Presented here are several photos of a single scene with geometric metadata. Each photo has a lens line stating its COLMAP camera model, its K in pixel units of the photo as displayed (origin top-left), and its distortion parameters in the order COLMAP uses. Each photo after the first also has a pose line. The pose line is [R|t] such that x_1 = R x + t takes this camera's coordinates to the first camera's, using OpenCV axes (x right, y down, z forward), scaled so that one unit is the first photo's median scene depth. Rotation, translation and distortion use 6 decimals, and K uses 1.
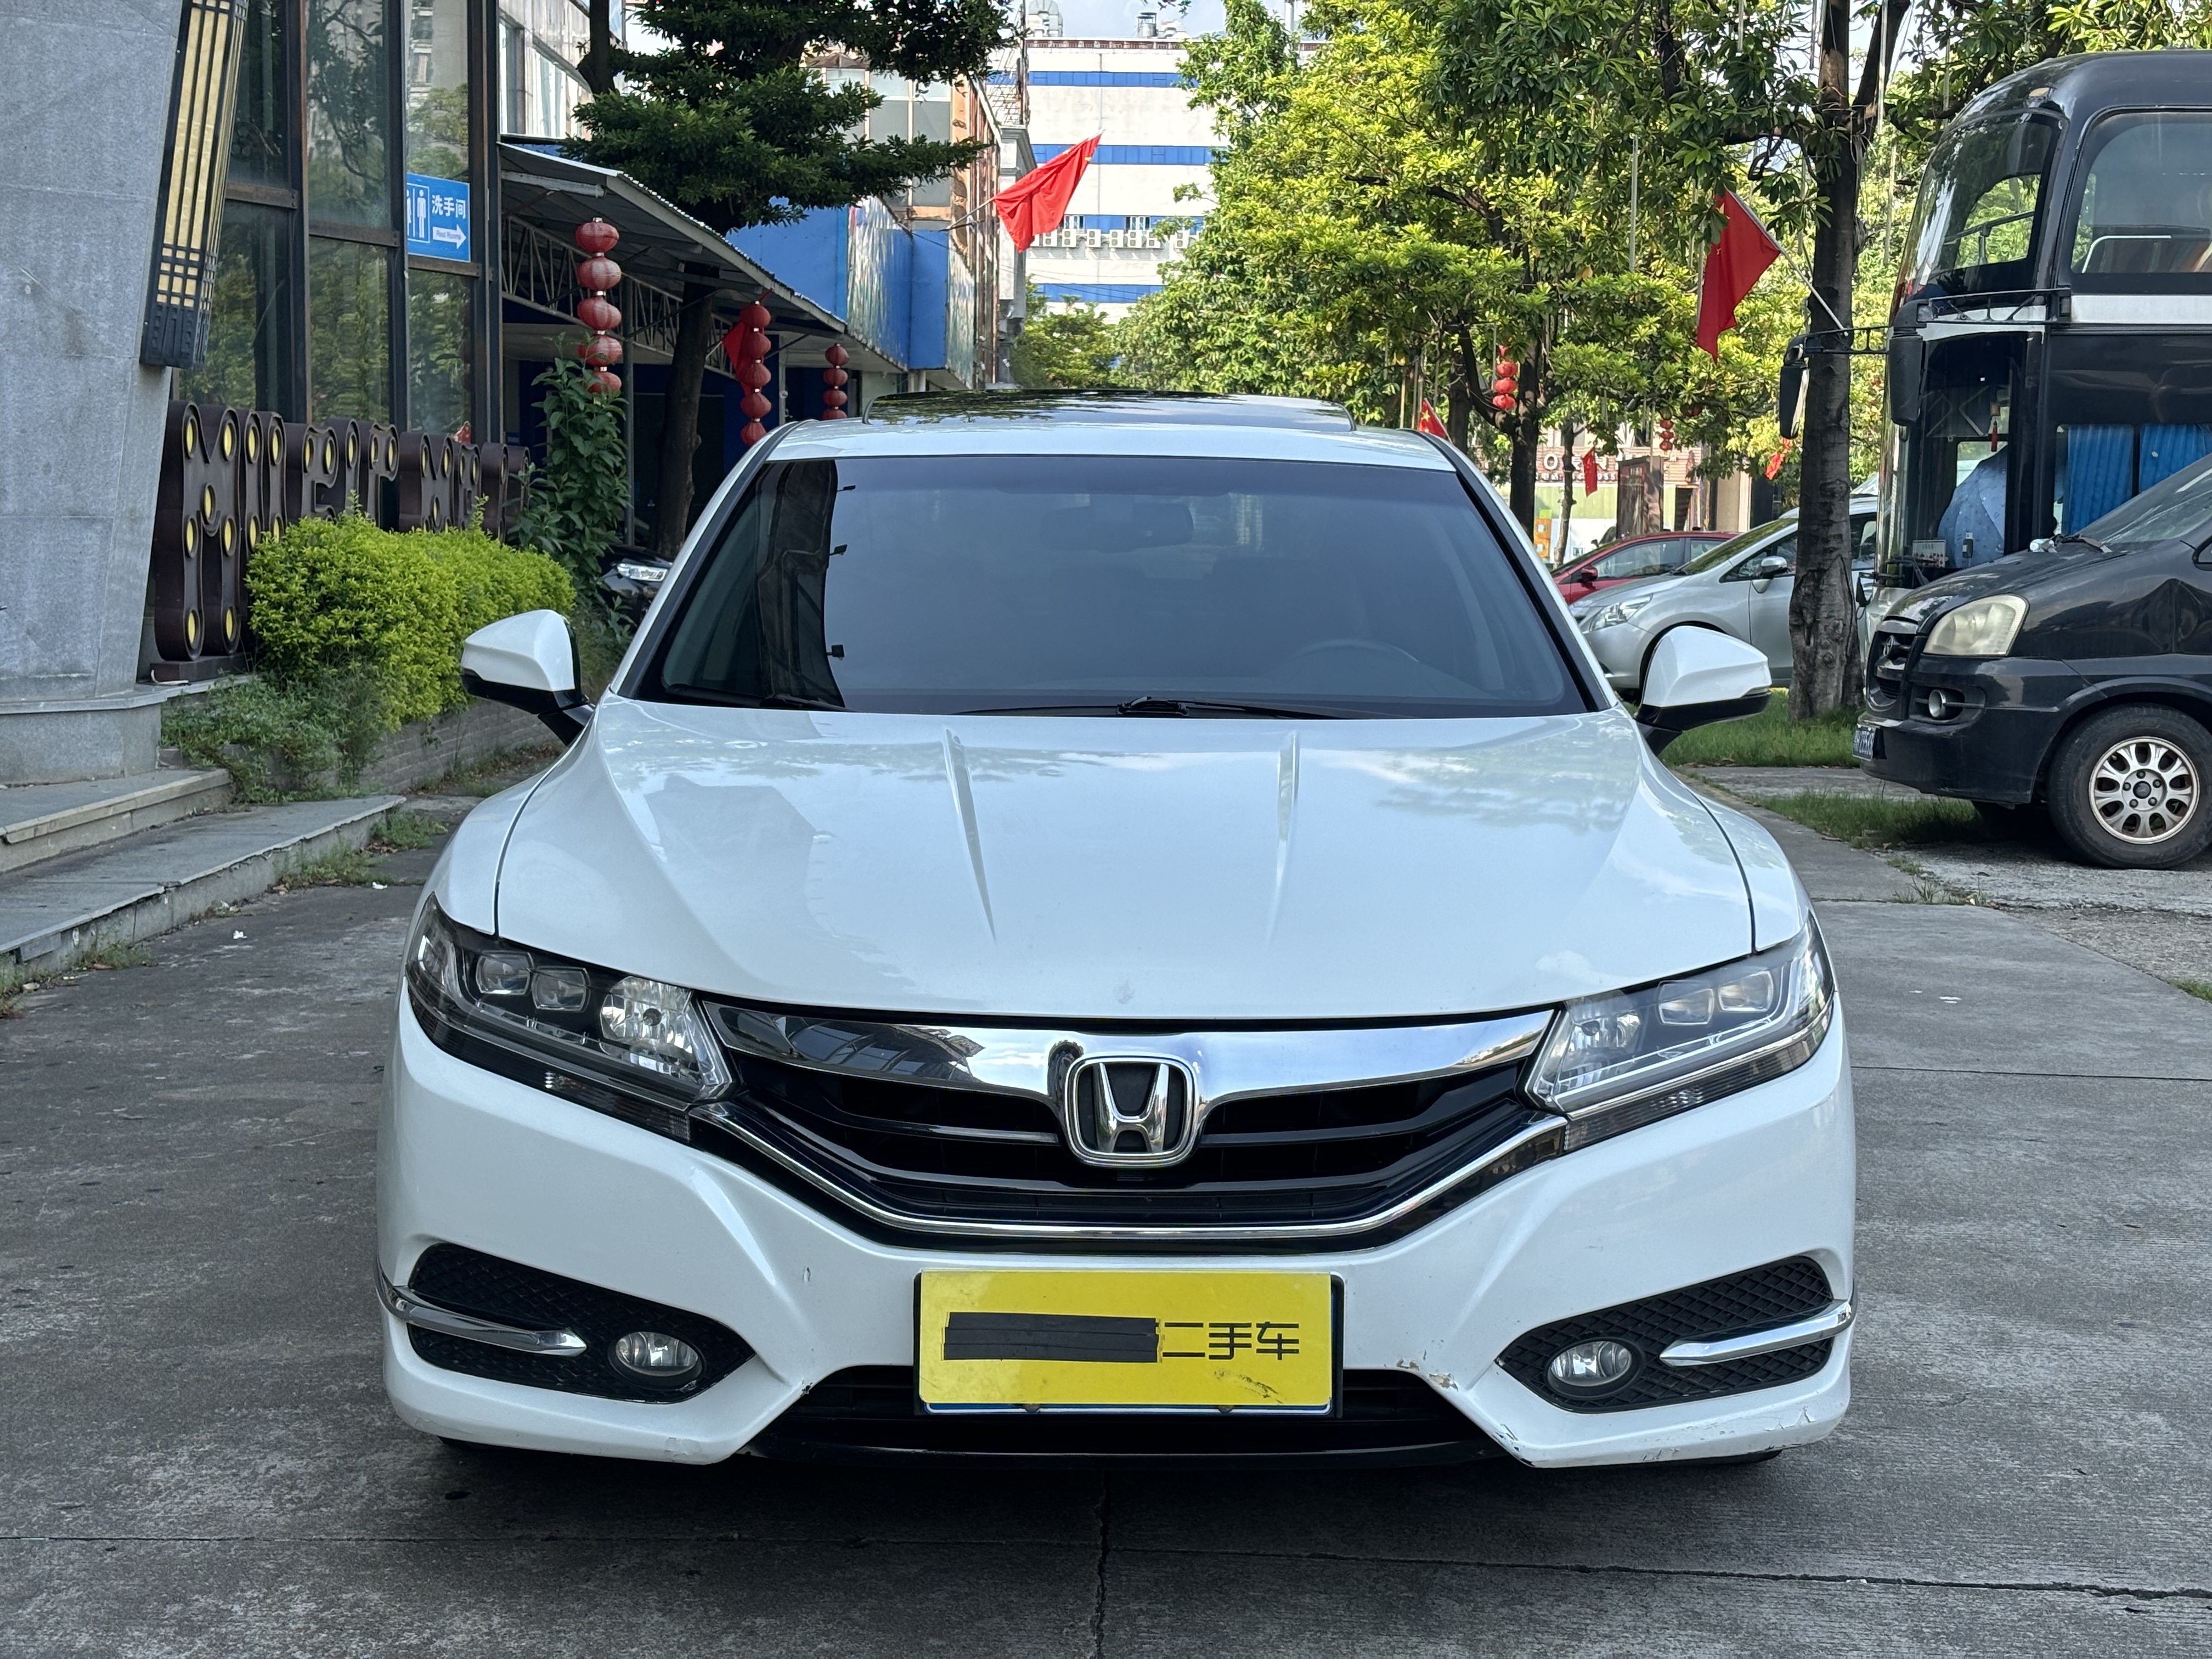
lens RADIAL K [[3383.8, 0, 1106.1], [0, 3383.8, 824.7], [0, 0, 1]] dist [0.045722, 0.000000]
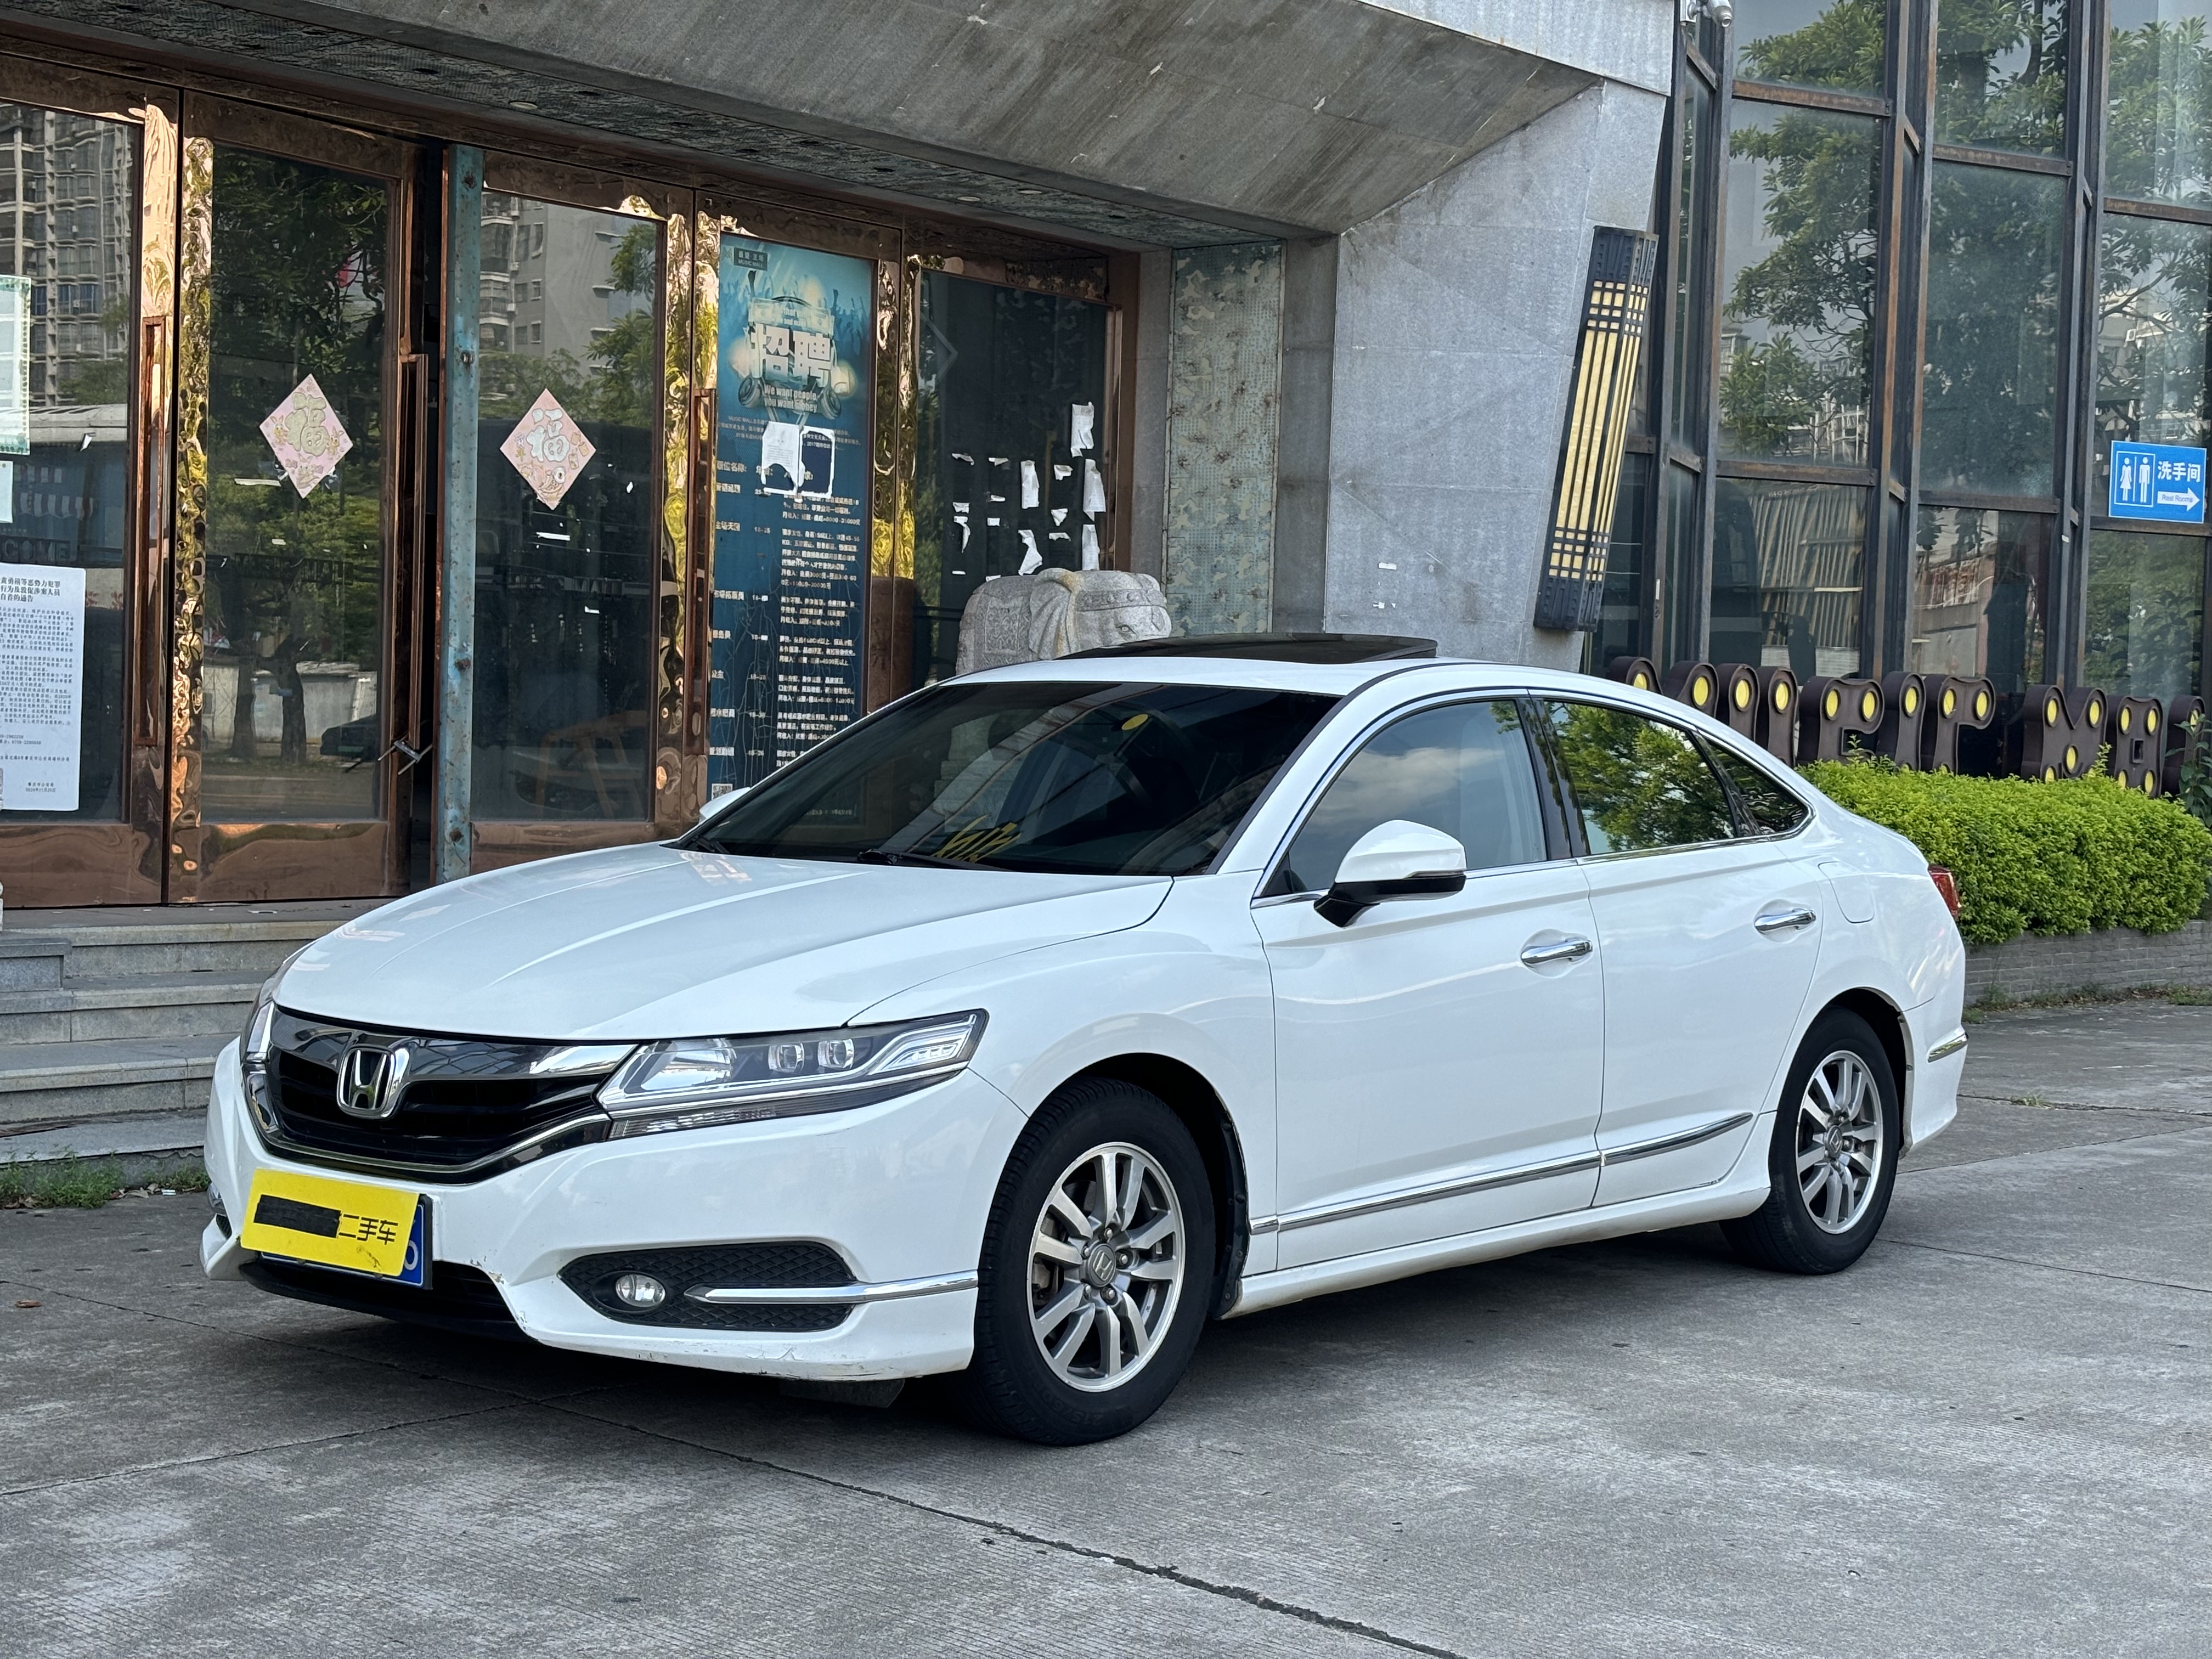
lens RADIAL K [[3383.8, 0, 1098.9], [0, 3383.8, 833.6], [0, 0, 1]] dist [0.045722, 0.000000]
pose [[0.762297, 0.023824, -0.646789, 0.377615], [-0.072515, 0.996174, -0.048772, 0.006174], [0.643153, 0.084081, 0.761108, 0.000709]]
